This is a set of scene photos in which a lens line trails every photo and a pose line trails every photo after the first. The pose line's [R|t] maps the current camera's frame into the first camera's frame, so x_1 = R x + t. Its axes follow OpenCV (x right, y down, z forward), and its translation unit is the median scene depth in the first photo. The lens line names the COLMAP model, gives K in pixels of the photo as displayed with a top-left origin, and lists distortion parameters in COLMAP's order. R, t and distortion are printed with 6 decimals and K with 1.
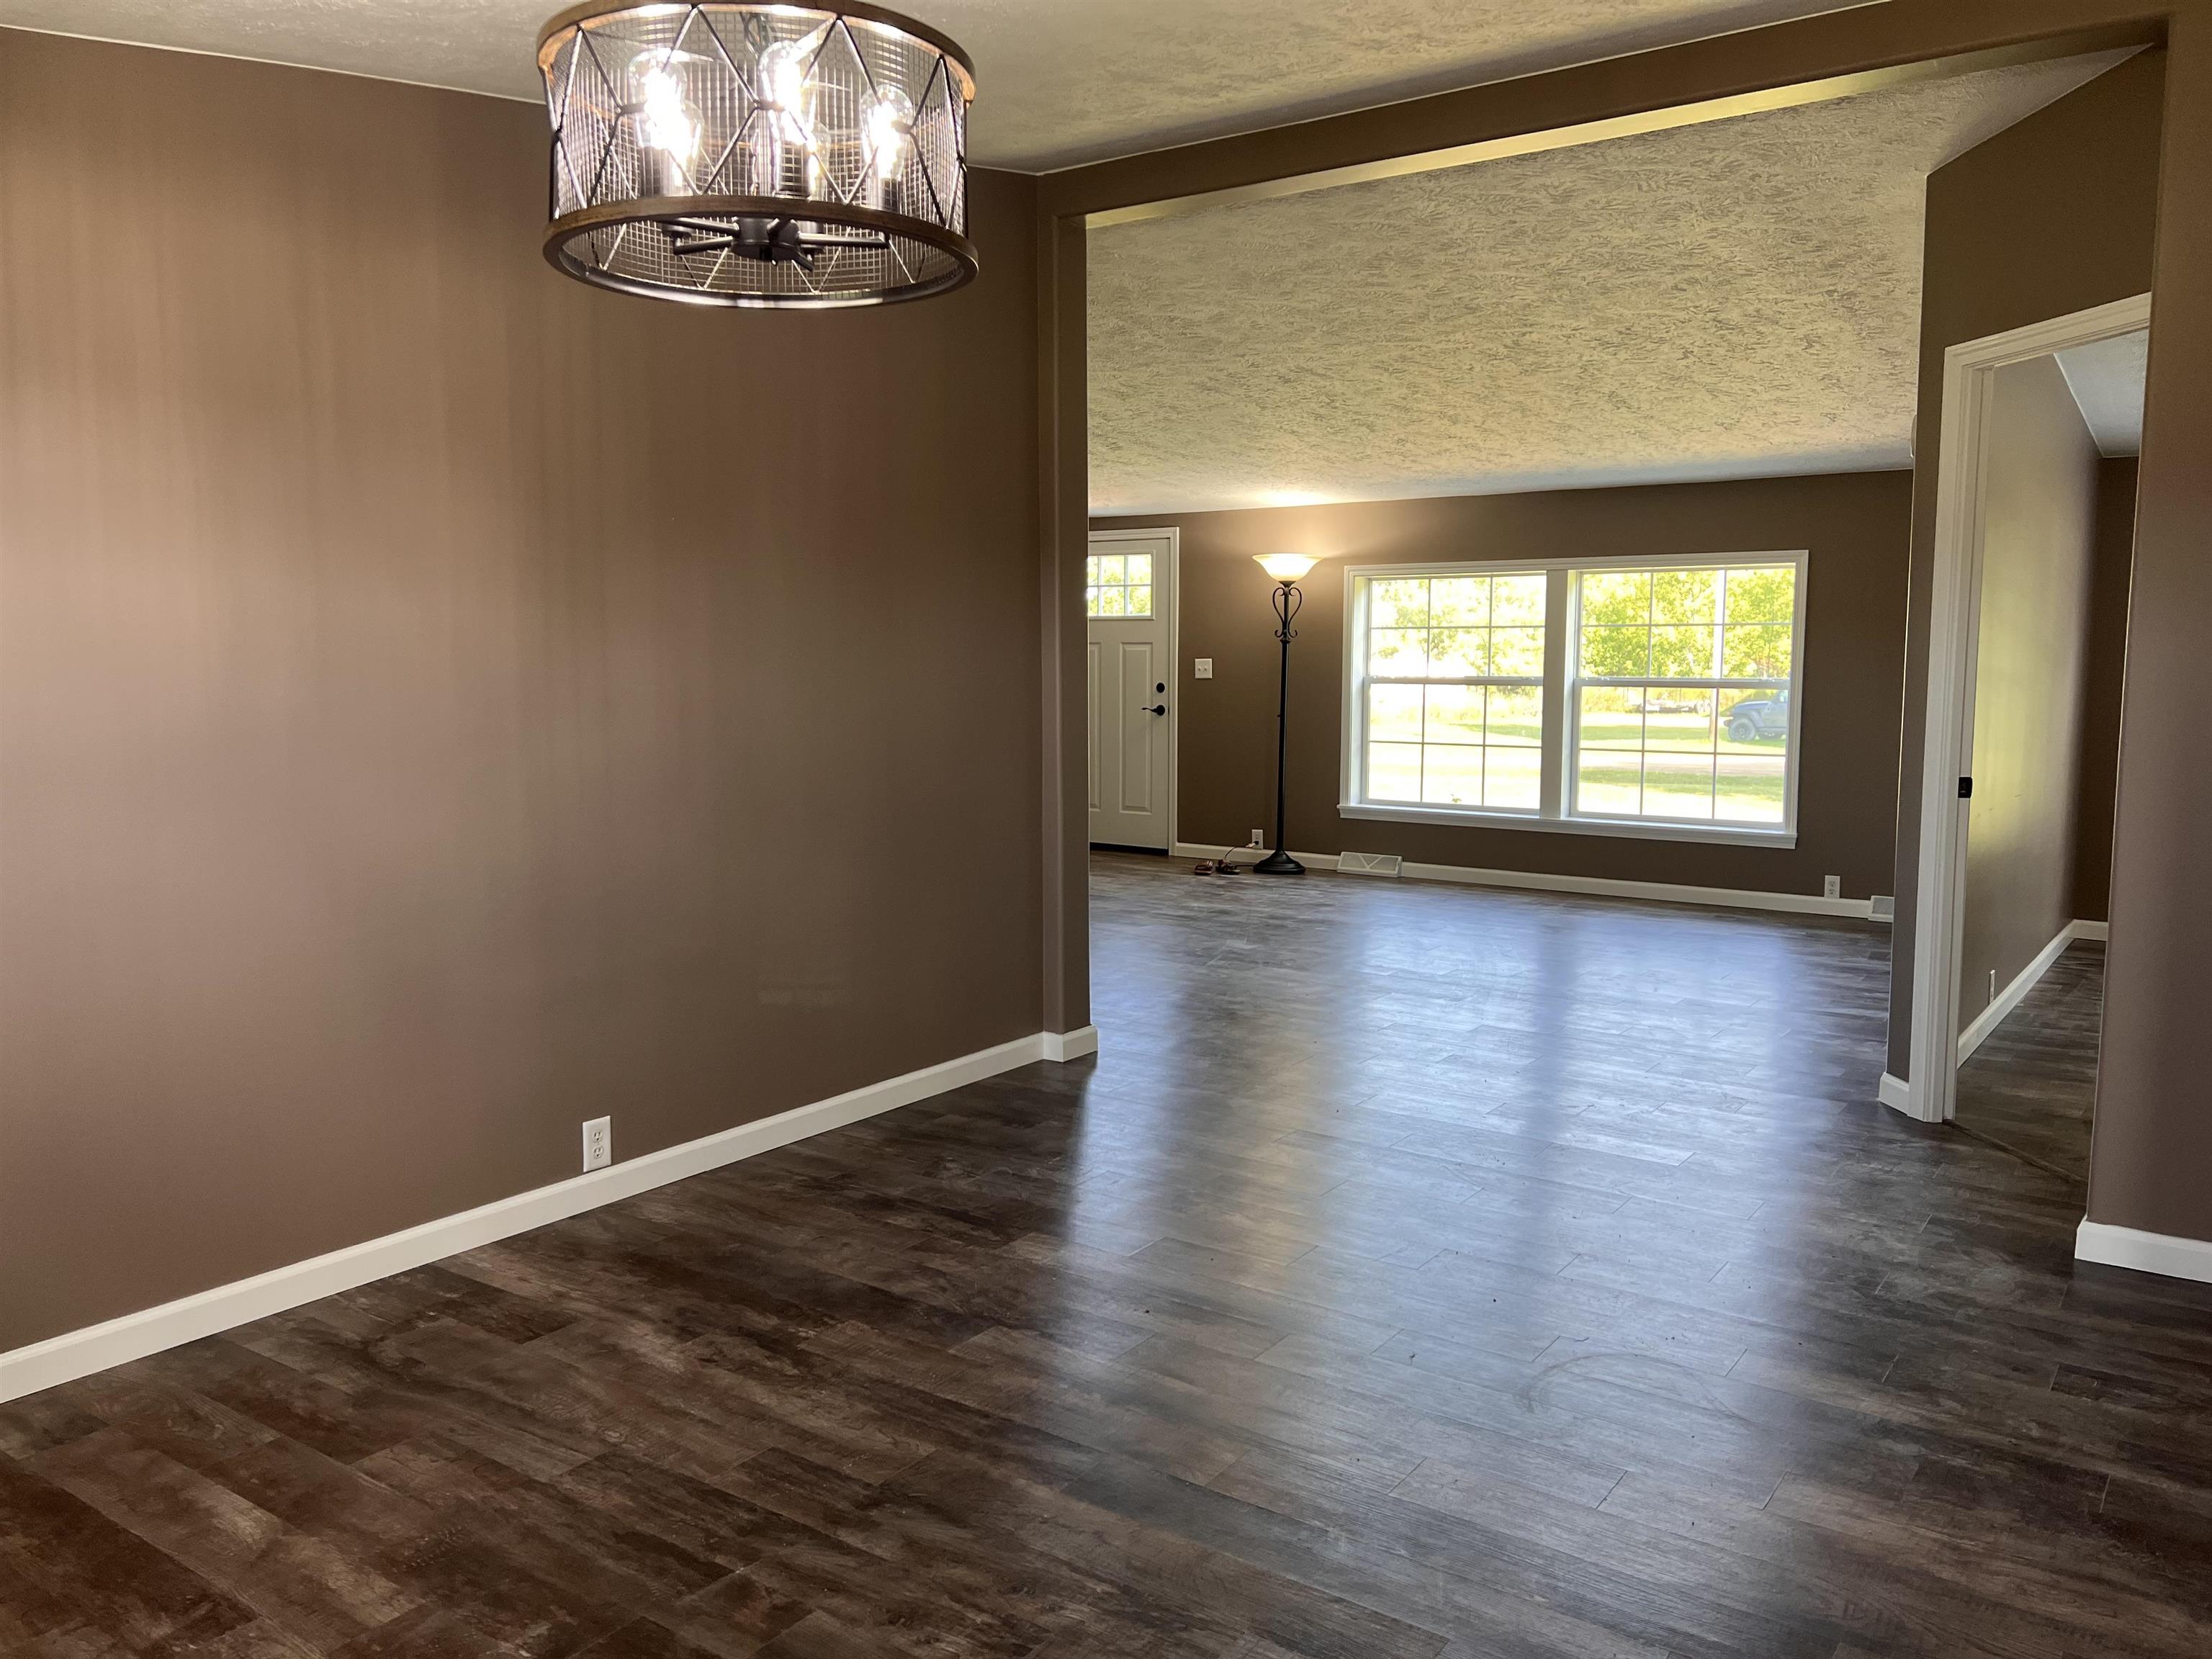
lens RADIAL K [[1685.1, 0, 1105.4], [0, 1685.1, 823.0], [0, 0, 1]] dist [0.000148, -0.003826]
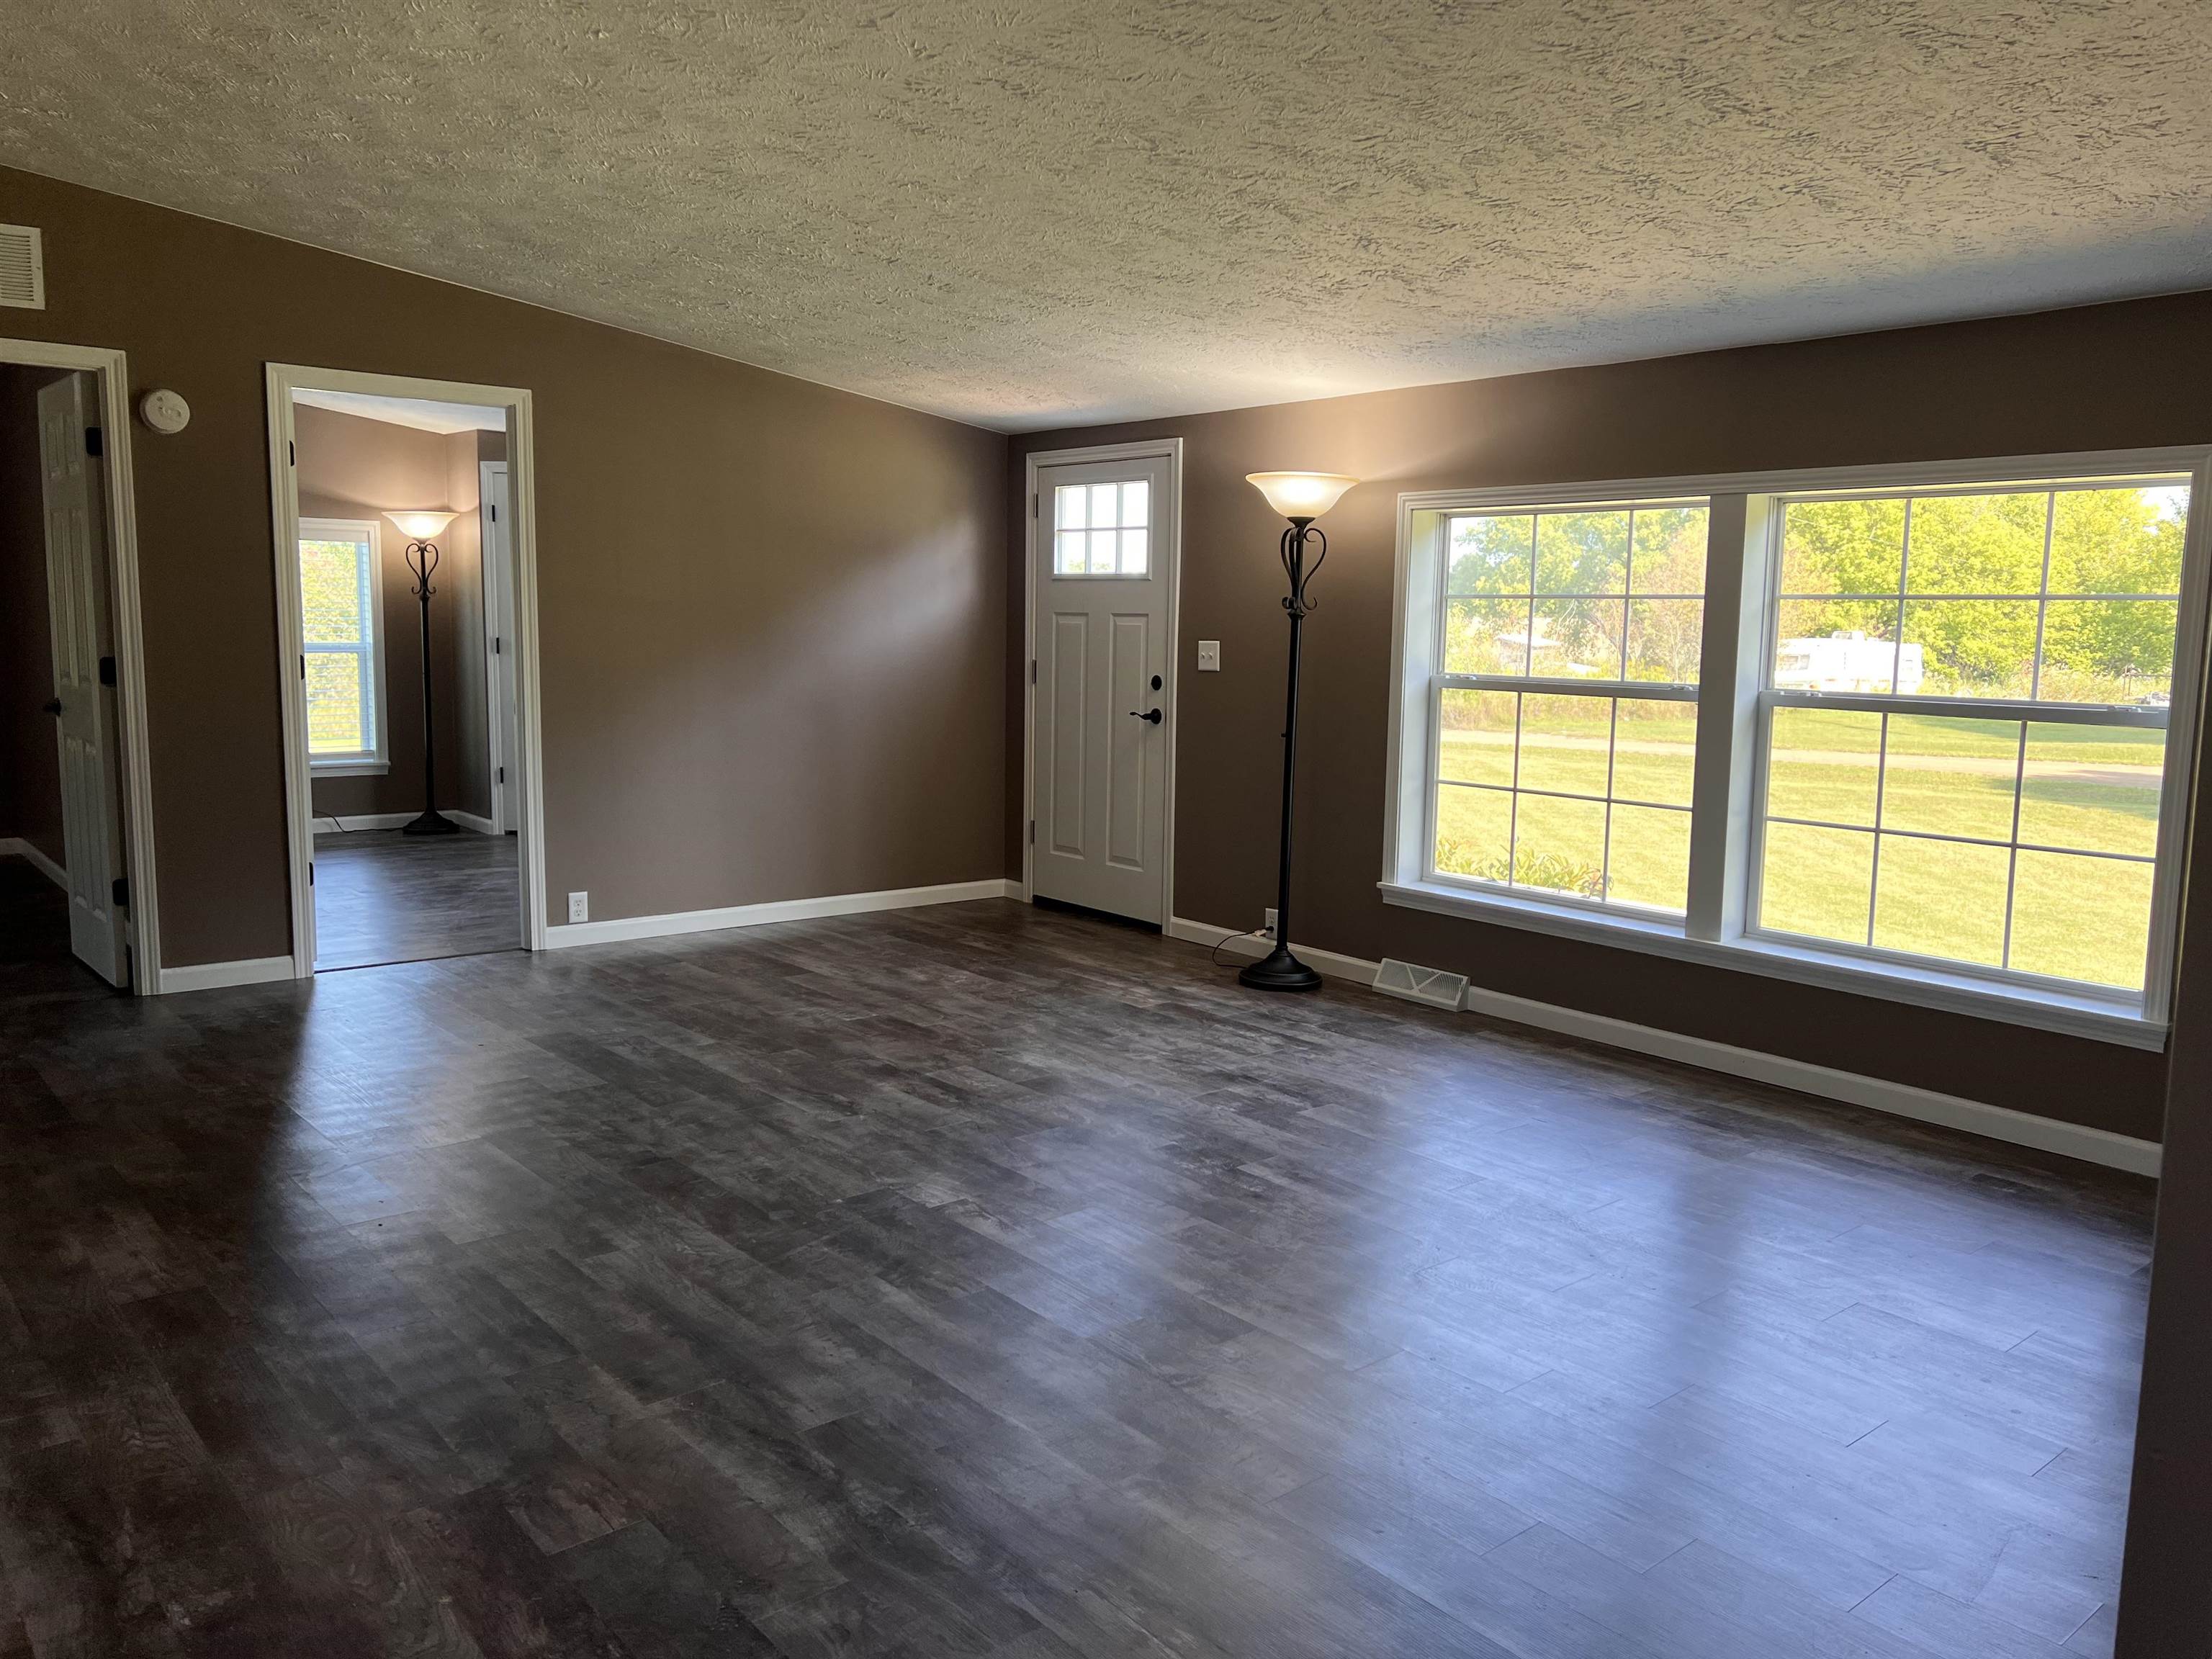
lens RADIAL K [[1685.1, 0, 1113.7], [0, 1685.1, 827.7], [0, 0, 1]] dist [0.000148, -0.003826]
pose [[0.967946, 0.047875, -0.246553, 0.197664], [-0.042401, 0.998723, 0.027466, -0.044210], [0.247553, -0.016131, 0.968740, 0.382297]]
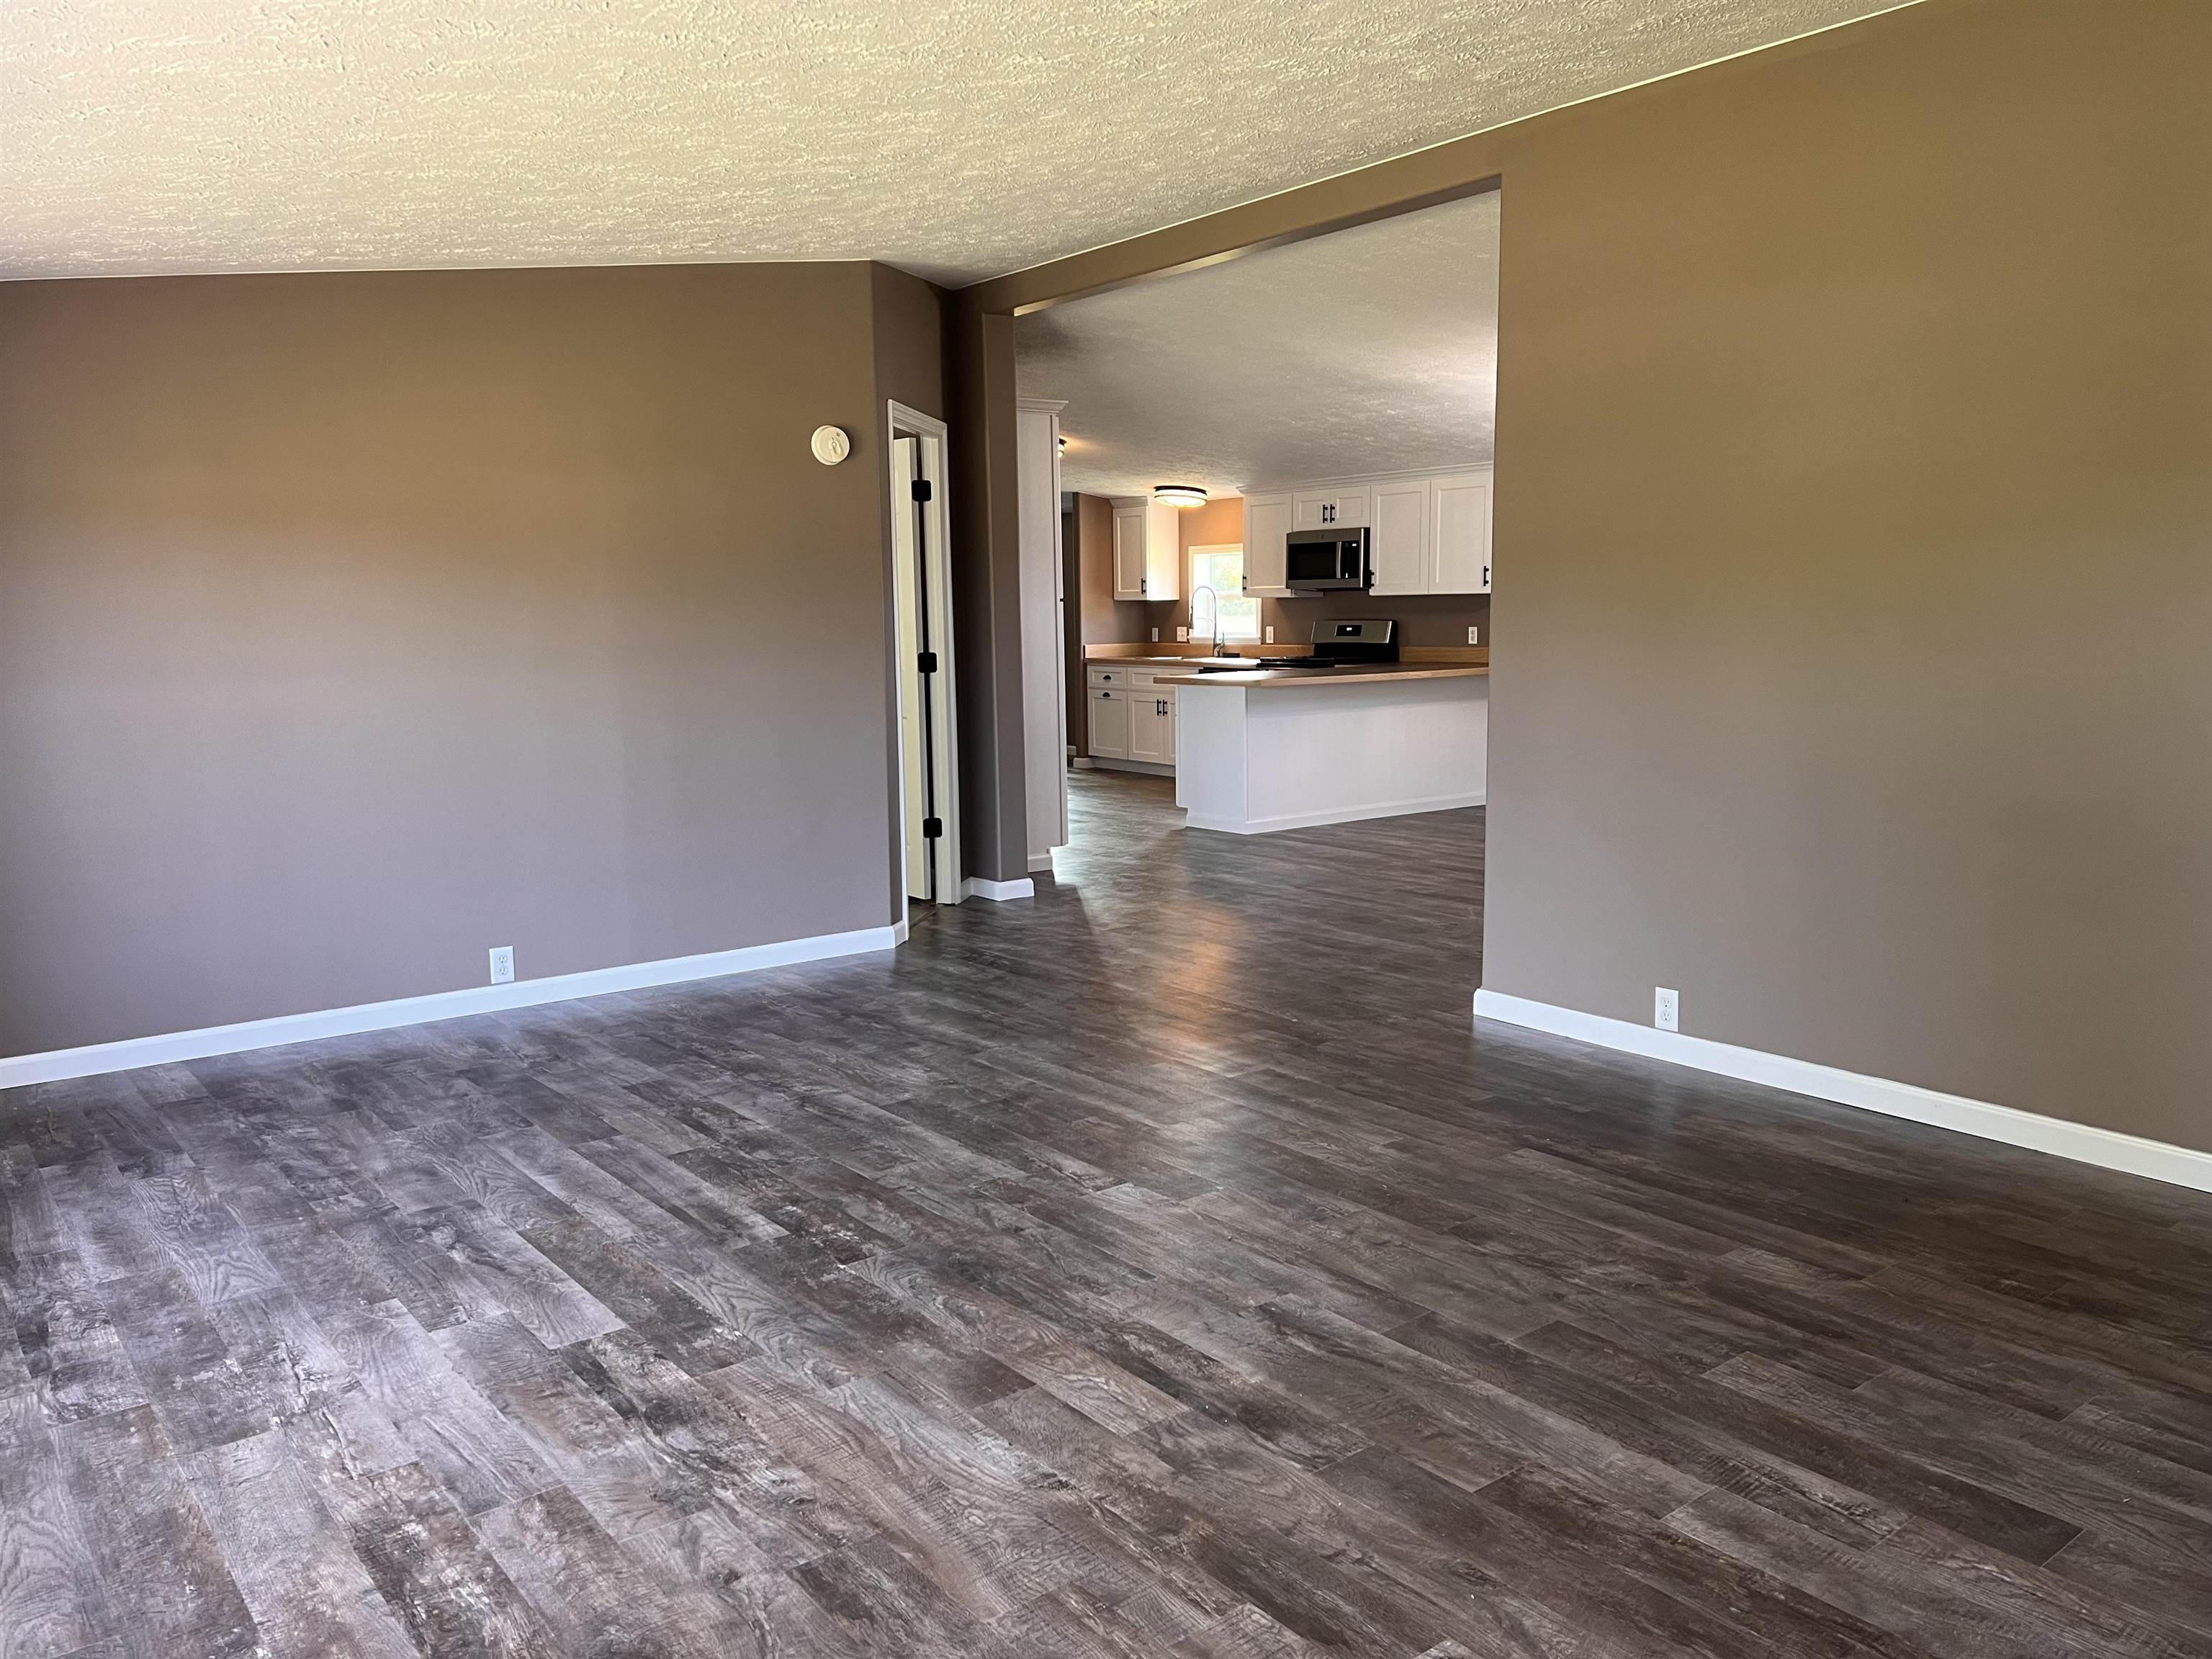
lens RADIAL K [[1685.1, 0, 1108.0], [0, 1685.1, 829.8], [0, 0, 1]] dist [0.000148, -0.003826]
pose [[-0.957705, -0.031707, 0.286001, -0.058366], [0.036682, 0.972349, 0.230632, -0.122306], [-0.285406, 0.231368, -0.930060, 1.149792]]
